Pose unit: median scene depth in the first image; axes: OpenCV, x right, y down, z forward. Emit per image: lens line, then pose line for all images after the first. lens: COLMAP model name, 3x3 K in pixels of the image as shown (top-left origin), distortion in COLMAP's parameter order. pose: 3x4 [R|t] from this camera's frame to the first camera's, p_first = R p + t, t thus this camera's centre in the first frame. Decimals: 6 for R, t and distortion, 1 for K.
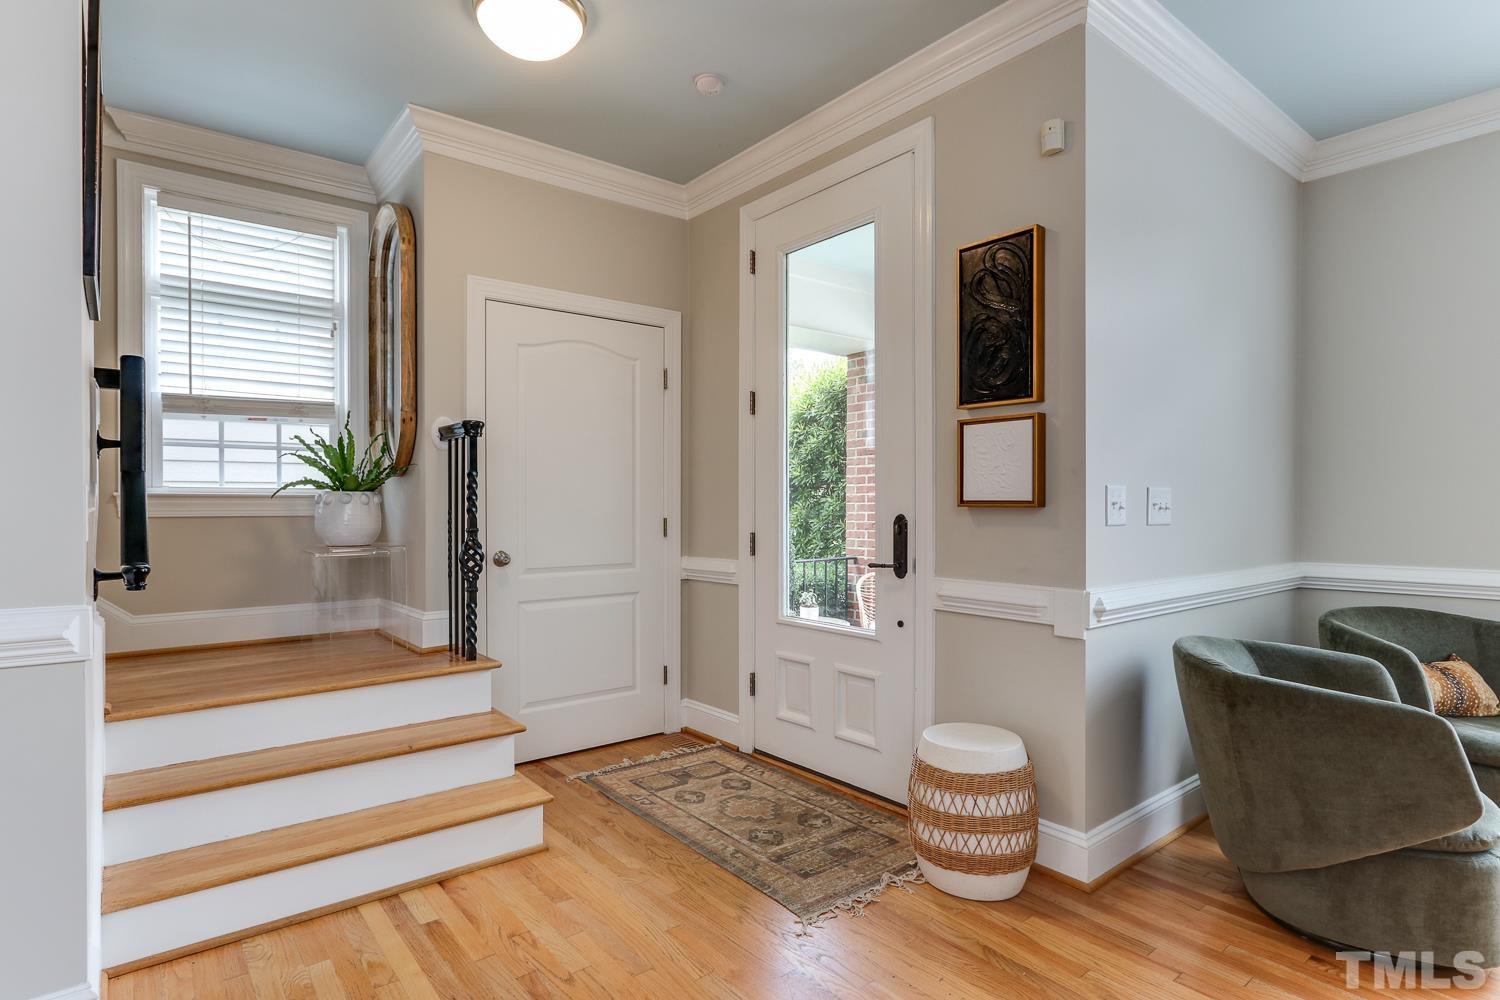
lens RADIAL K [[787.6, 0, 742.2], [0, 787.6, 509.3], [0, 0, 1]] dist [-0.009969, 0.004803]
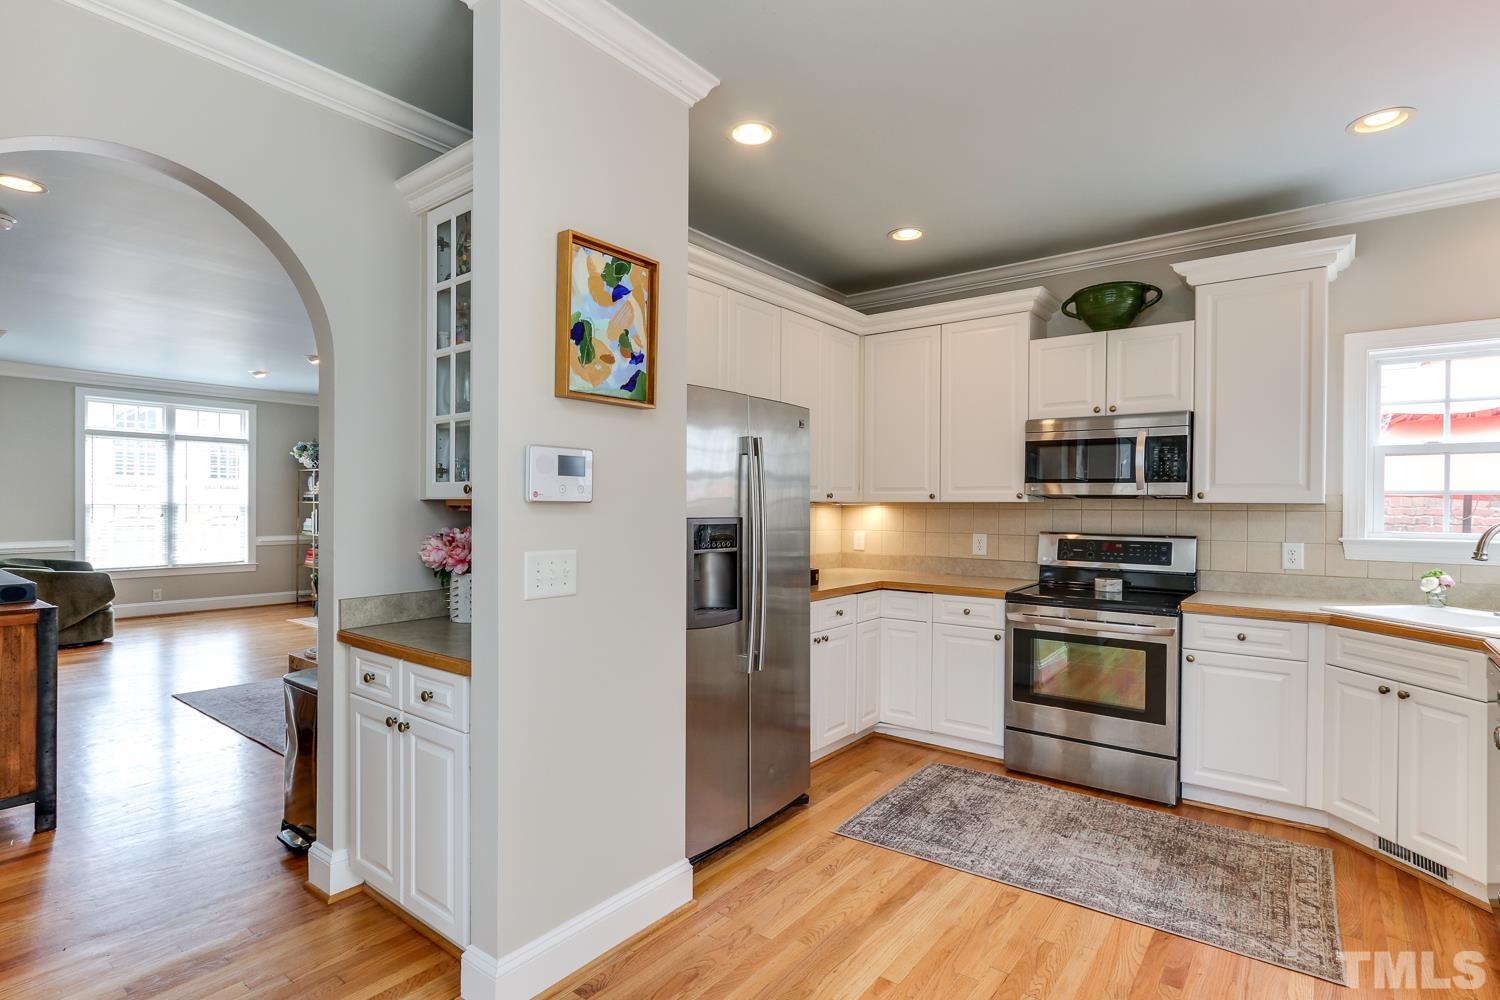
lens RADIAL K [[743.7, 0, 718.5], [0, 743.7, 507.6], [0, 0, 1]] dist [-0.006375, 0.002292]
pose [[-0.224584, -0.002304, 0.974452, -1.876263], [0.003853, 0.999987, 0.003253, -0.035888], [-0.974447, 0.004485, -0.224572, -0.635328]]
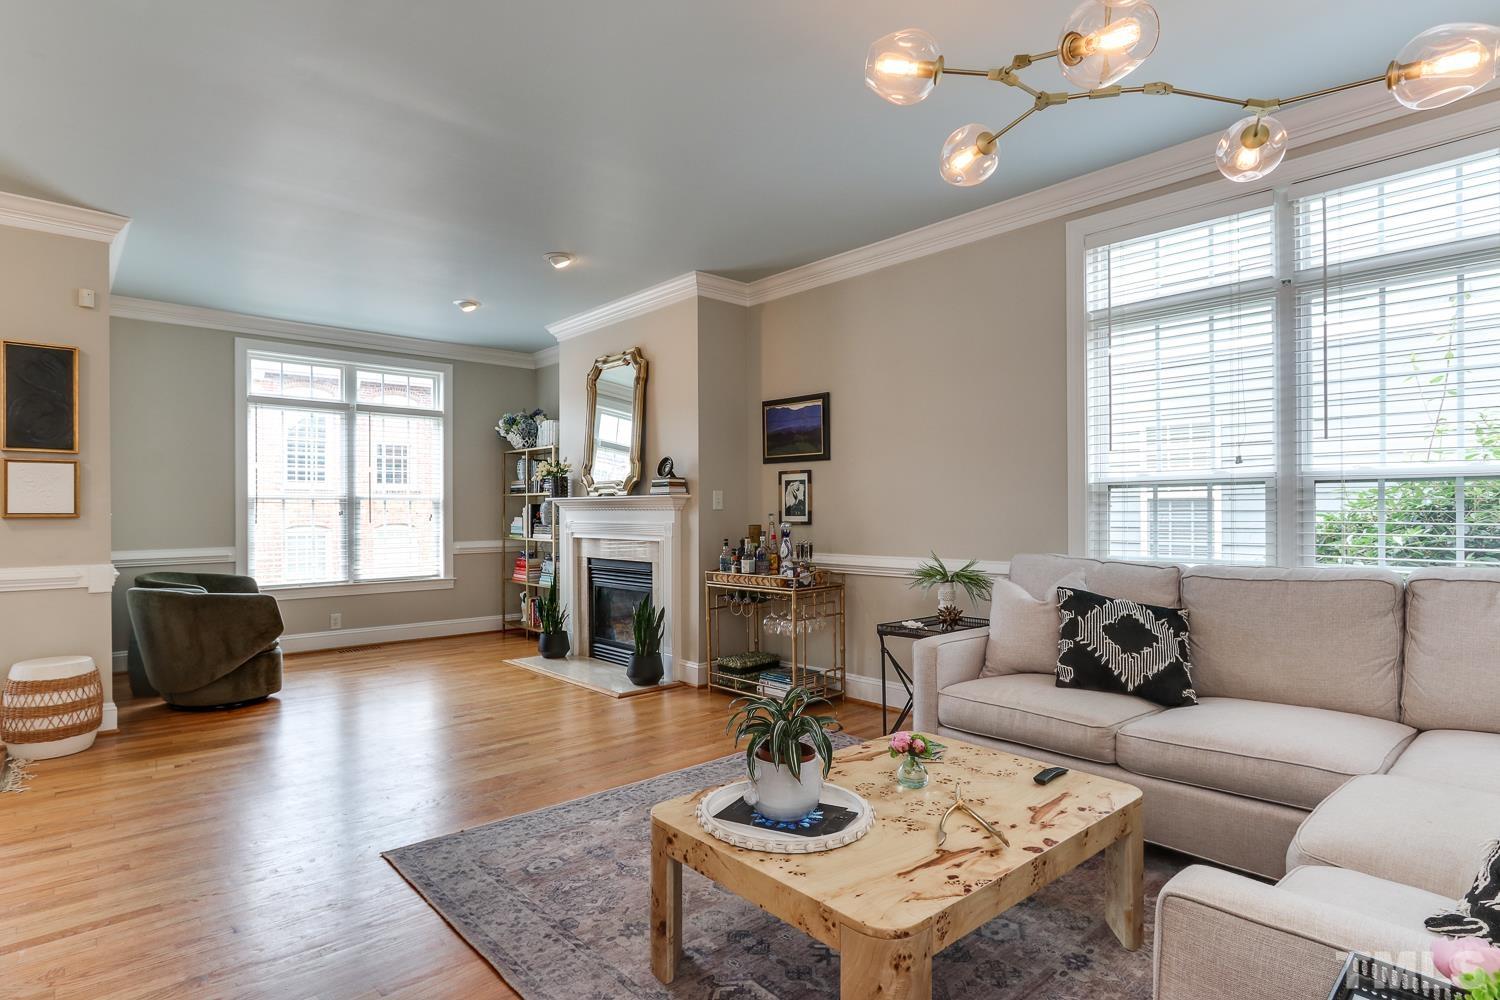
lens RADIAL K [[787.6, 0, 727.7], [0, 787.6, 504.7], [0, 0, 1]] dist [-0.009969, 0.004803]
pose [[-0.054438, 0.010333, 0.998464, -0.985218], [0.015520, 0.999834, -0.009501, 0.005342], [-0.998397, 0.014979, -0.054589, -0.204915]]
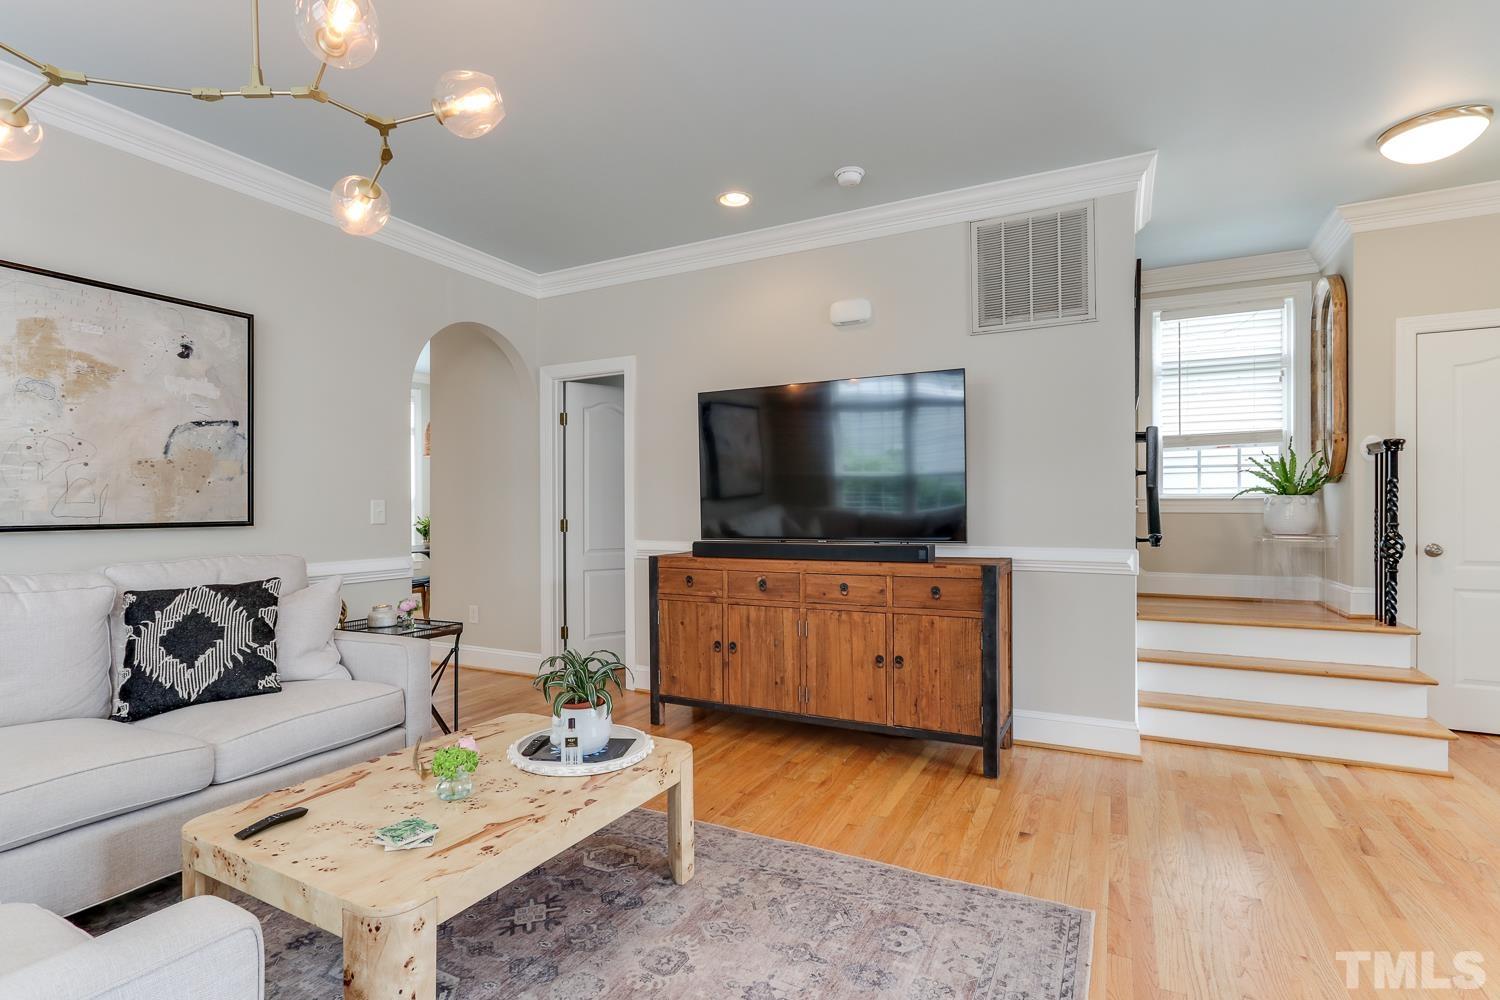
lens RADIAL K [[734.4, 0, 733.9], [0, 734.4, 504.9], [0, 0, 1]] dist [-0.003255, 0.002080]
pose [[0.405826, 0.000020, -0.913950, 0.287560], [-0.006873, 0.999972, -0.003030, 0.005134], [0.913925, 0.007511, 0.405815, -0.426827]]
